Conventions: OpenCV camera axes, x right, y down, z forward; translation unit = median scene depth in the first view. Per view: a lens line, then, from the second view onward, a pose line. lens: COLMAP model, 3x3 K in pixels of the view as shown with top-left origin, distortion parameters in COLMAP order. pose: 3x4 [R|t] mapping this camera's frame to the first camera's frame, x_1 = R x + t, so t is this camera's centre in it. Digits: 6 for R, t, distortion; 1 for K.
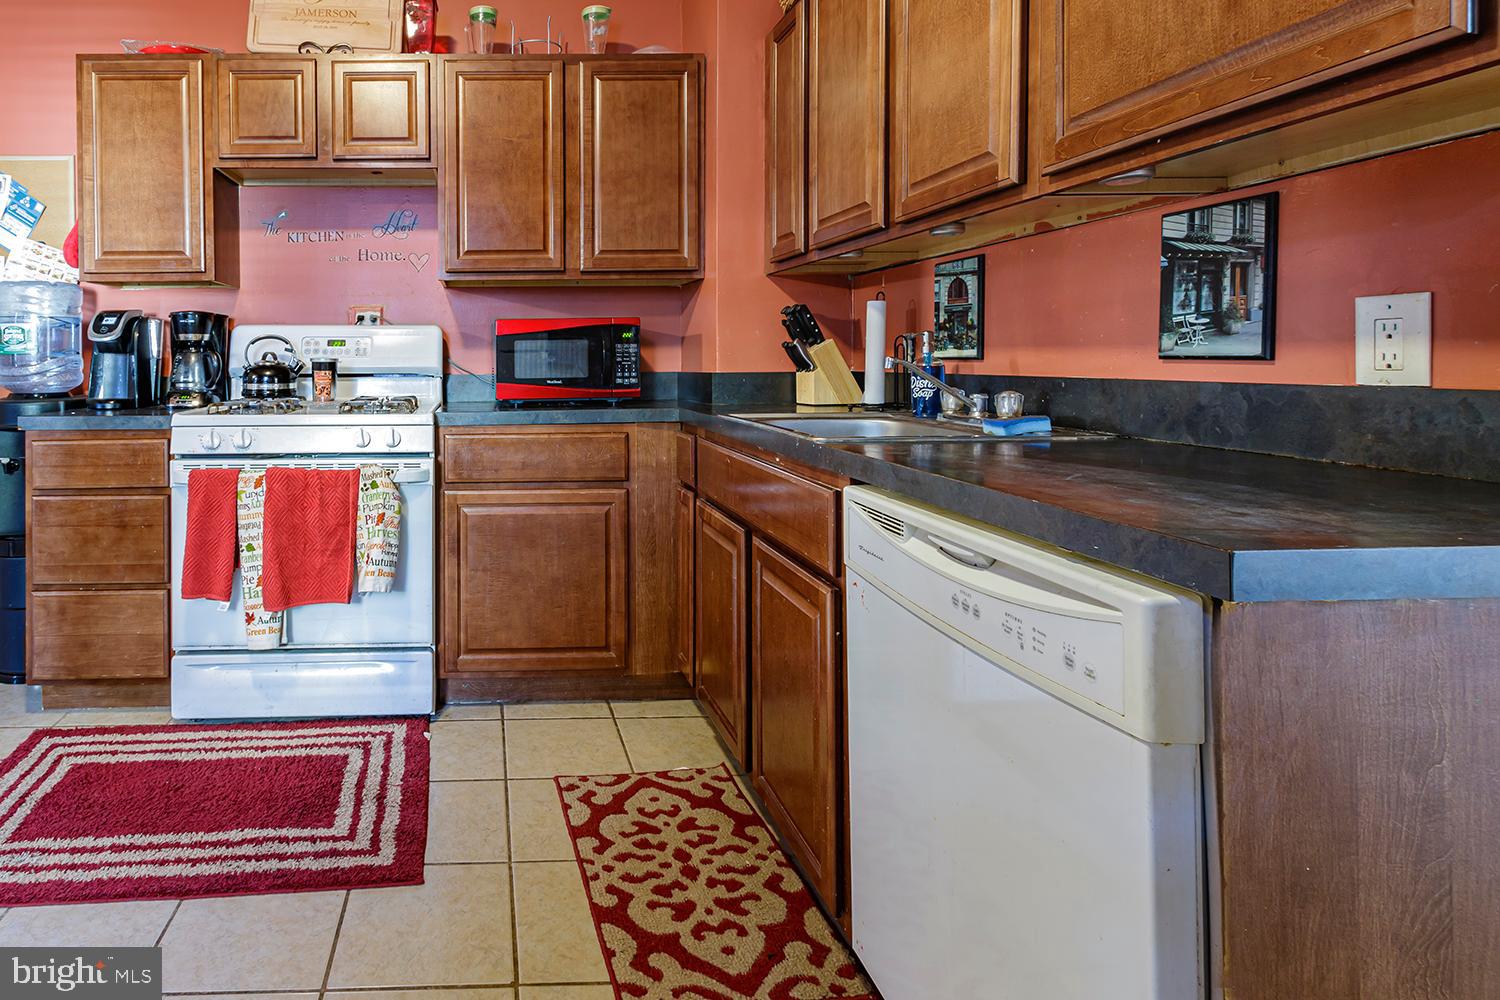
lens RADIAL K [[784.5, 0, 491.3], [0, 784.5, 366.6], [0, 0, 1]] dist [0.002526, -0.000130]
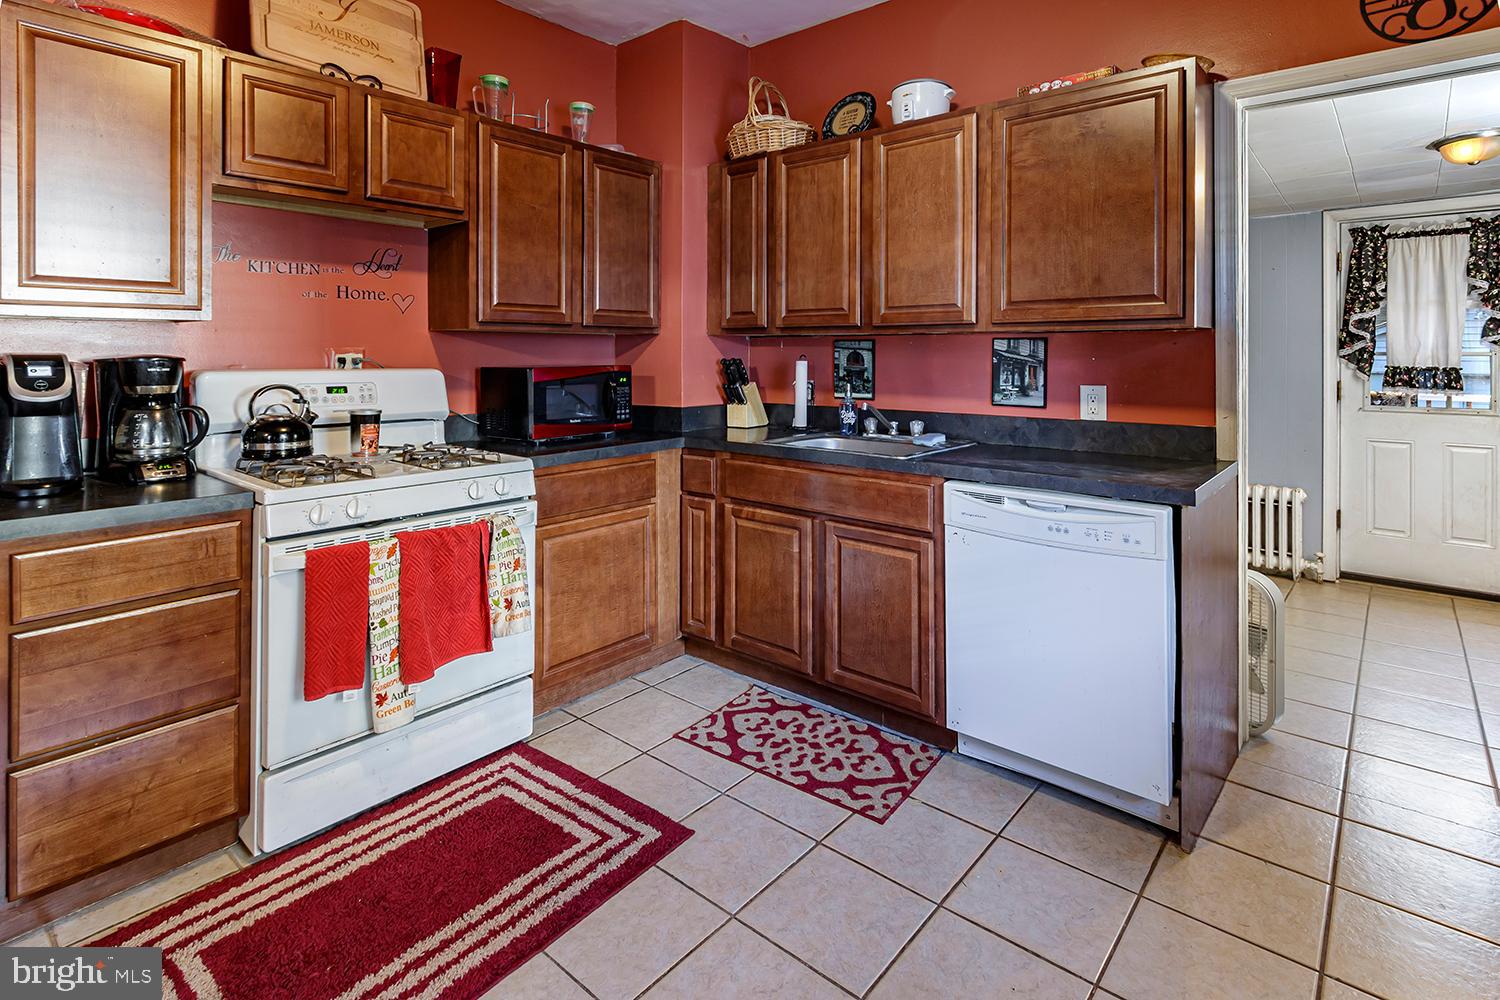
lens RADIAL K [[737.2, 0, 740.9], [0, 737.2, 357.3], [0, 0, 1]] dist [0.002224, 0.000150]
pose [[0.678373, 0.005141, 0.734700, -0.666796], [0.004248, 0.999931, -0.010919, -0.074255], [-0.734706, 0.010528, 0.678304, 0.087173]]
